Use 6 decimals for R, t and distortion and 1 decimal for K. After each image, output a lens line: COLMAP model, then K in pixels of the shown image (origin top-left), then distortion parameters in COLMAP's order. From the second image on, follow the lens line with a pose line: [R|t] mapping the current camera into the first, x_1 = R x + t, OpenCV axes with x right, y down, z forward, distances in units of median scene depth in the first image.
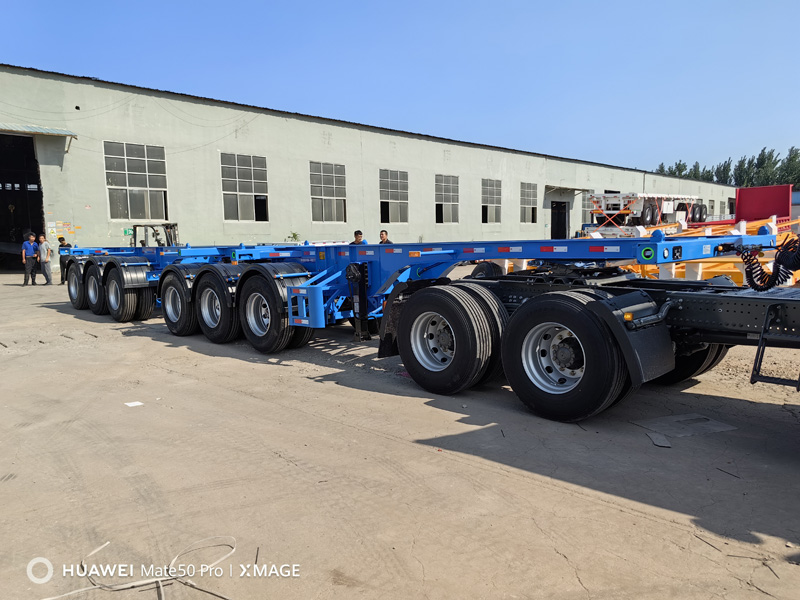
lens RADIAL K [[708.5, 0, 400.0], [0, 708.5, 300.0], [0, 0, 1]] dist [0.038993, -0.078280]
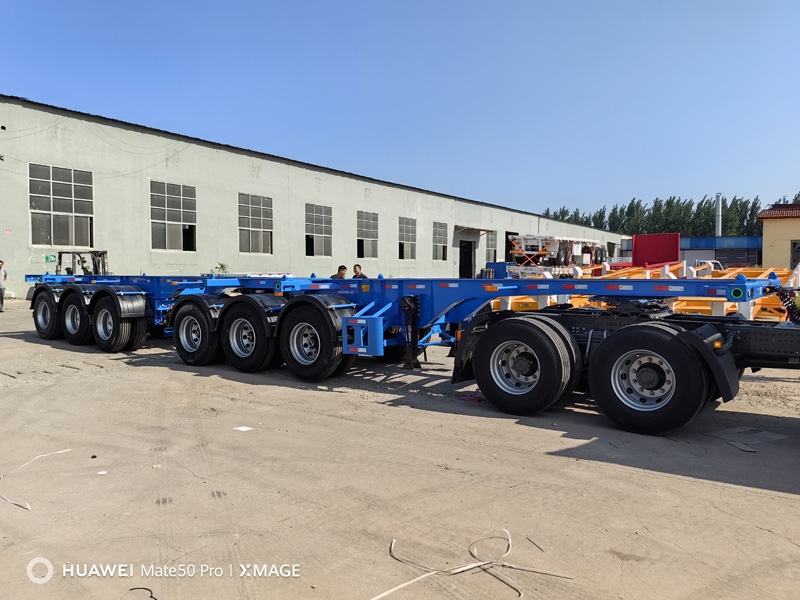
lens RADIAL K [[703.0, 0, 426.3], [0, 703.0, 277.7], [0, 0, 1]] dist [0.062697, -0.130922]
pose [[0.981103, 0.022563, 0.192169, -0.073489], [-0.007156, 0.996730, -0.080493, 0.001912], [-0.193356, 0.077596, 0.978055, -0.017599]]
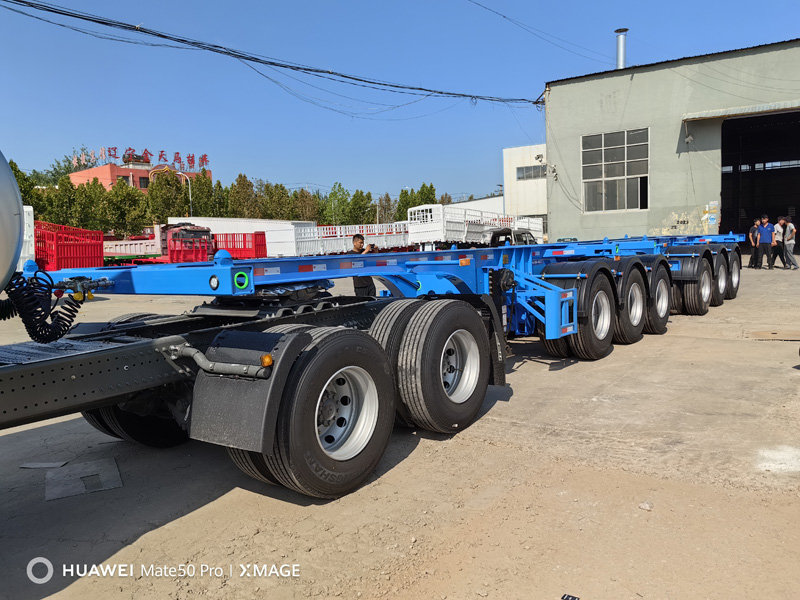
lens RADIAL K [[708.5, 0, 400.0], [0, 708.5, 300.0], [0, 0, 1]] dist [0.038993, -0.078280]
pose [[0.075677, 0.089319, -0.993124, 0.601796], [-0.048047, 0.995150, 0.085840, -0.065052], [0.995974, 0.041221, 0.079602, 0.674104]]
